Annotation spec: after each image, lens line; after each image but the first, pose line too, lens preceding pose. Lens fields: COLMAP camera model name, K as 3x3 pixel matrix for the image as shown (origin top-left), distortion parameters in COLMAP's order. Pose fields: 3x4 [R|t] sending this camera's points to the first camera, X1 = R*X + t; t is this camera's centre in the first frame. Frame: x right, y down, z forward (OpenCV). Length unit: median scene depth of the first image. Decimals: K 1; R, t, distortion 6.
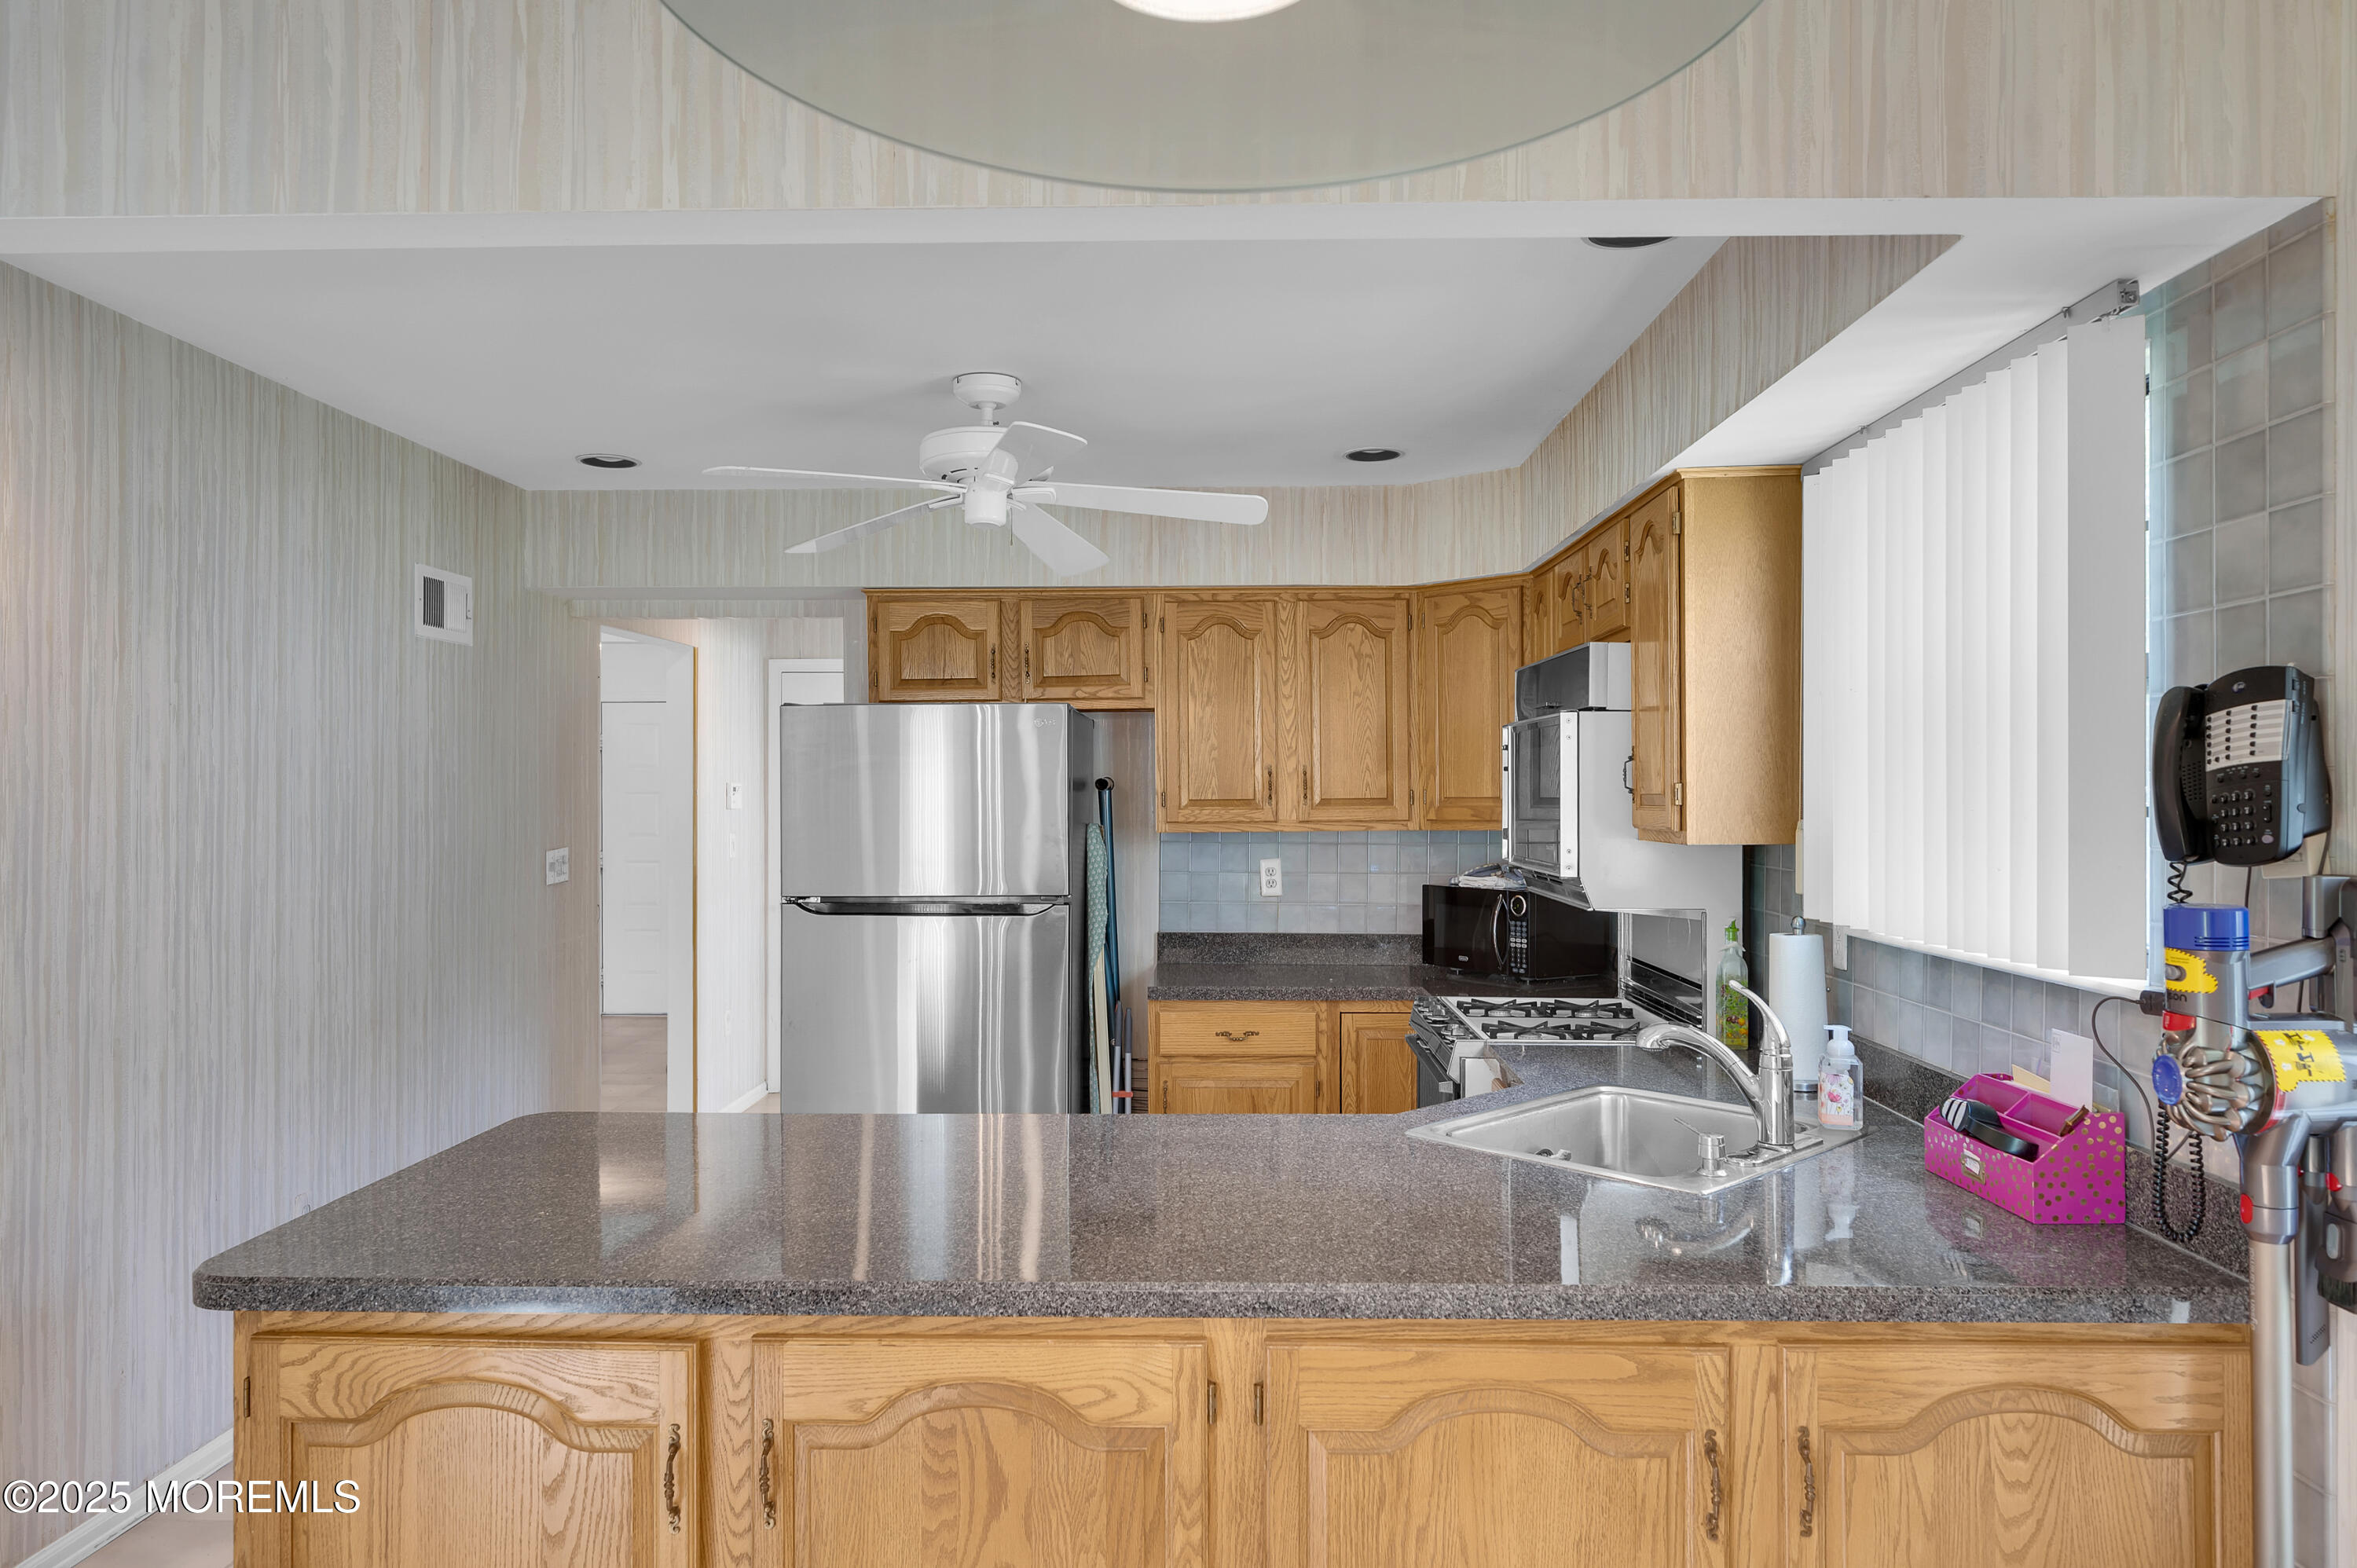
lens RADIAL K [[1537.0, 0, 1156.3], [0, 1537.0, 794.9], [0, 0, 1]] dist [-0.001083, -0.000943]
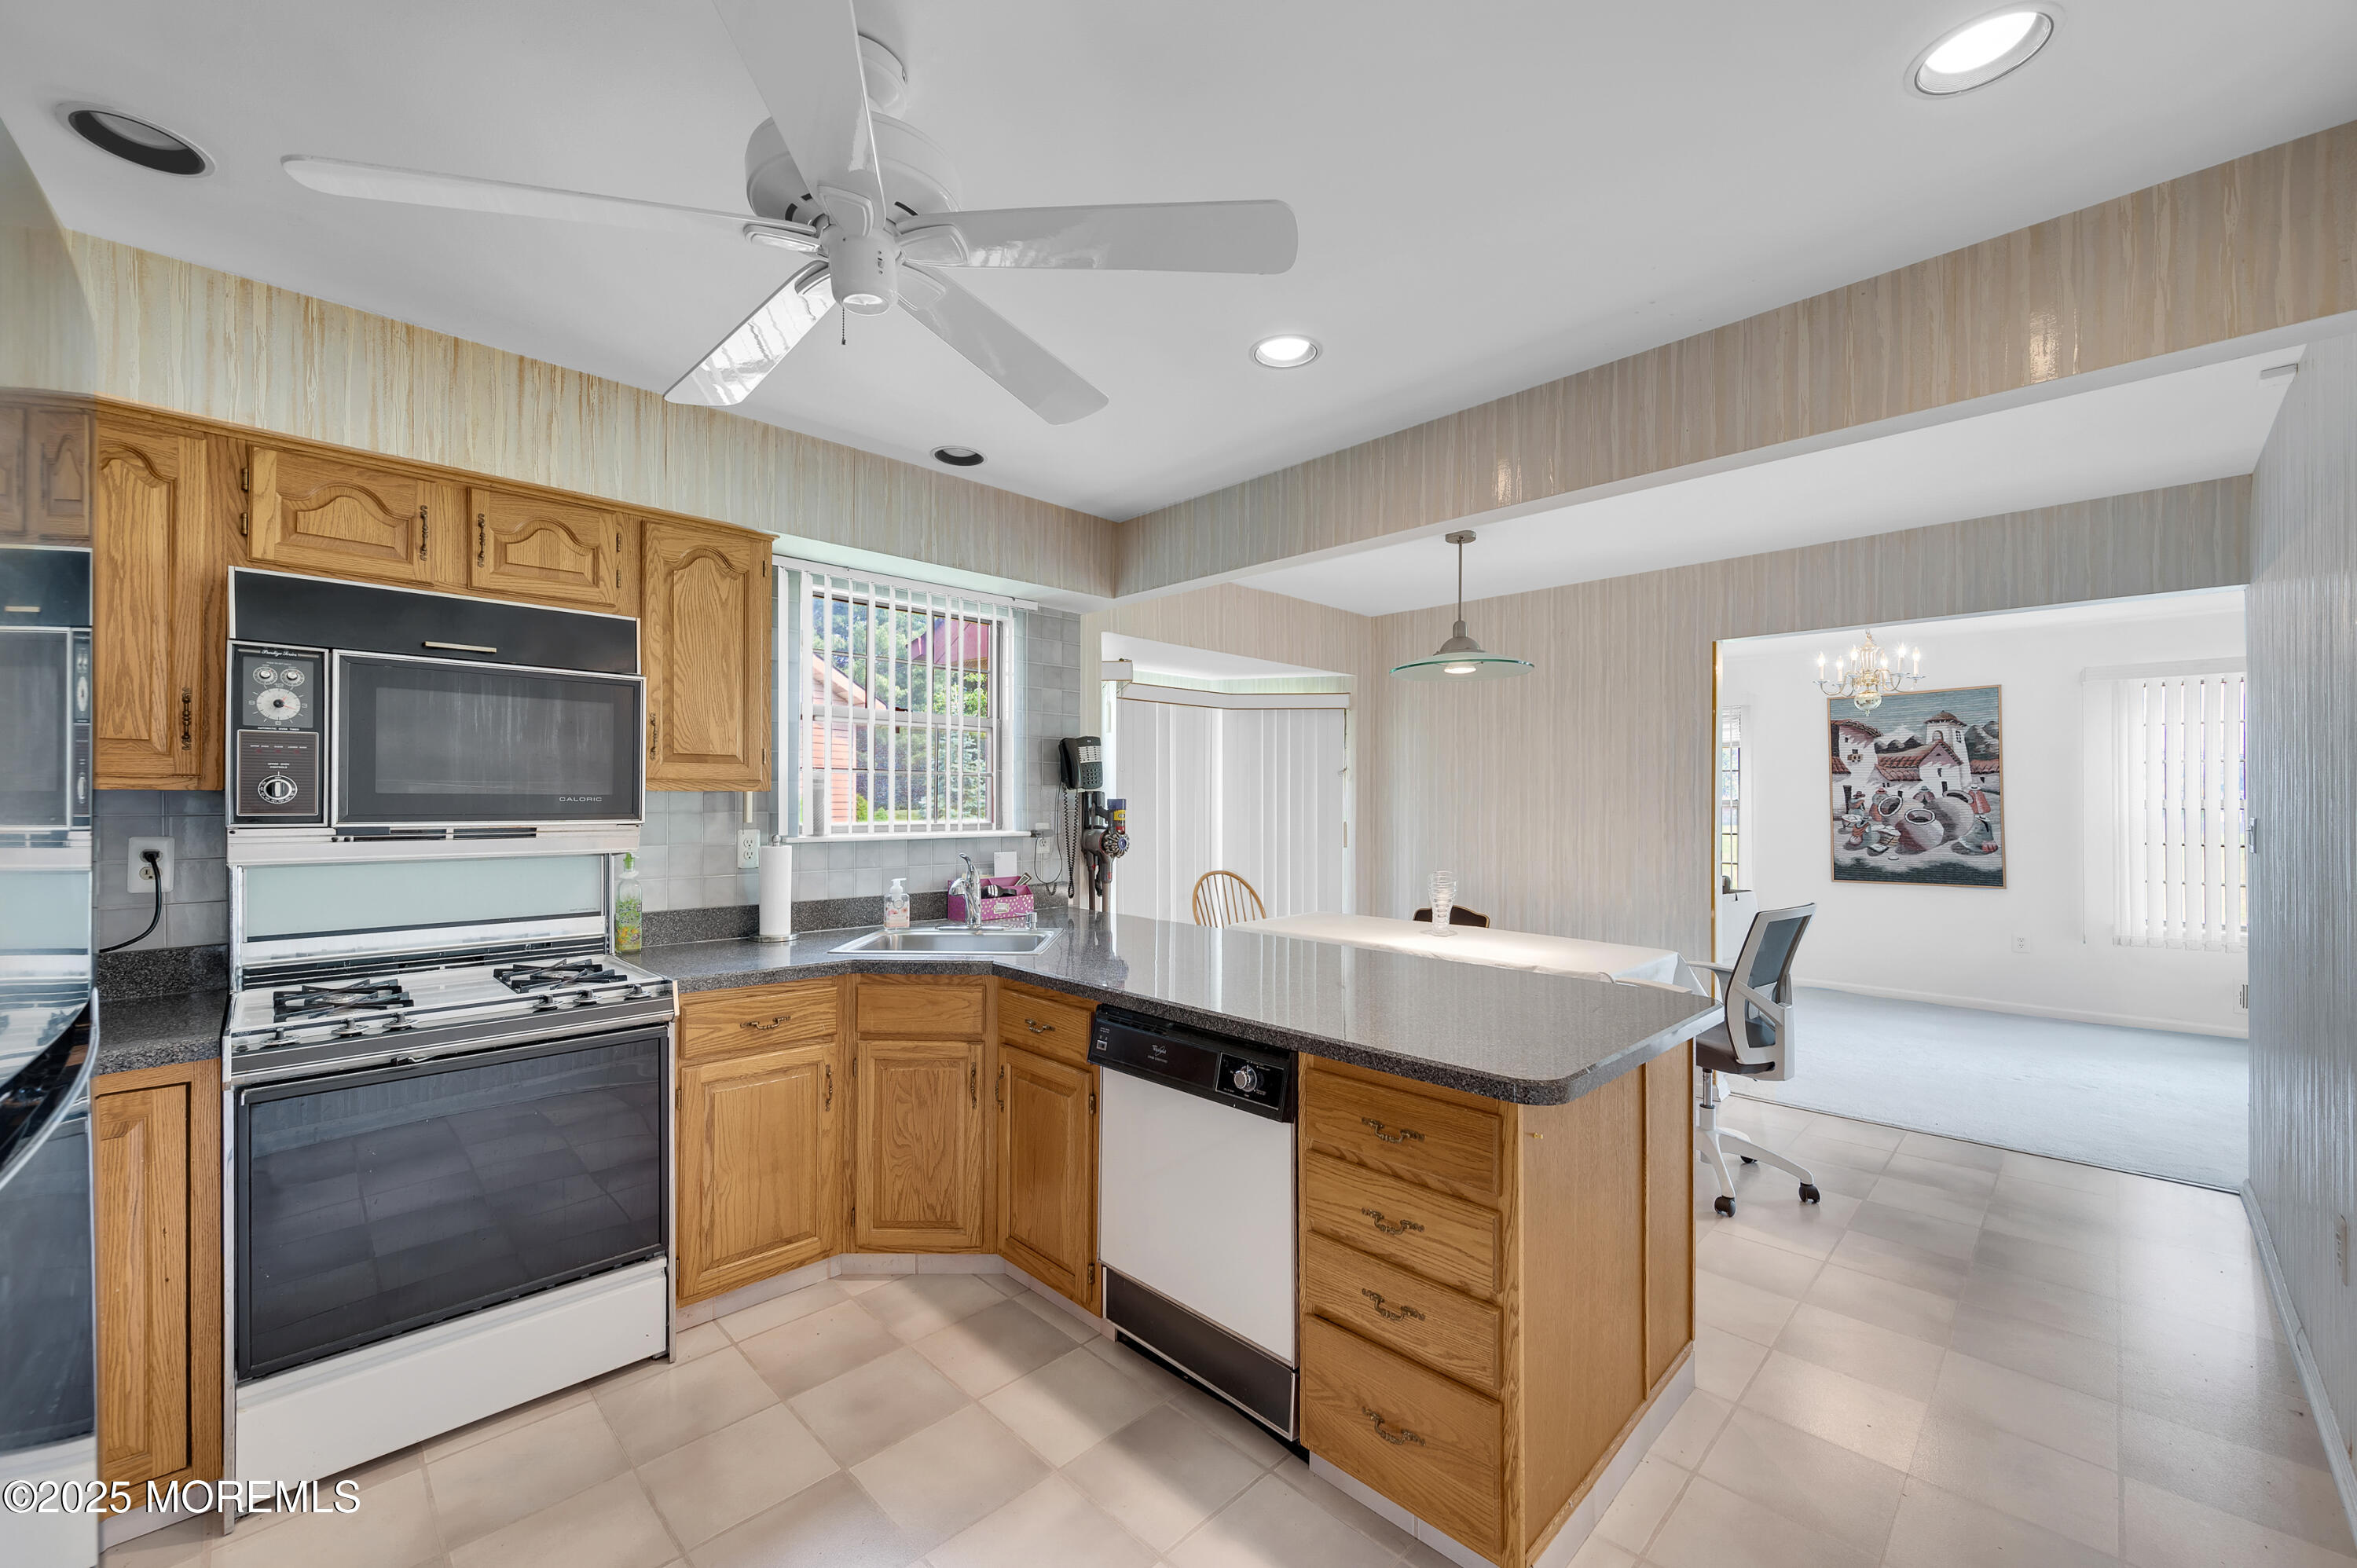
lens RADIAL K [[947.9, 0, 1178.3], [0, 947.9, 798.4], [0, 0, 1]] dist [-0.001050, -0.000340]
pose [[-0.733944, -0.001676, 0.679208, -0.405046], [-0.003092, 0.999995, -0.000875, 0.028018], [-0.679203, -0.002742, -0.733946, 1.016986]]
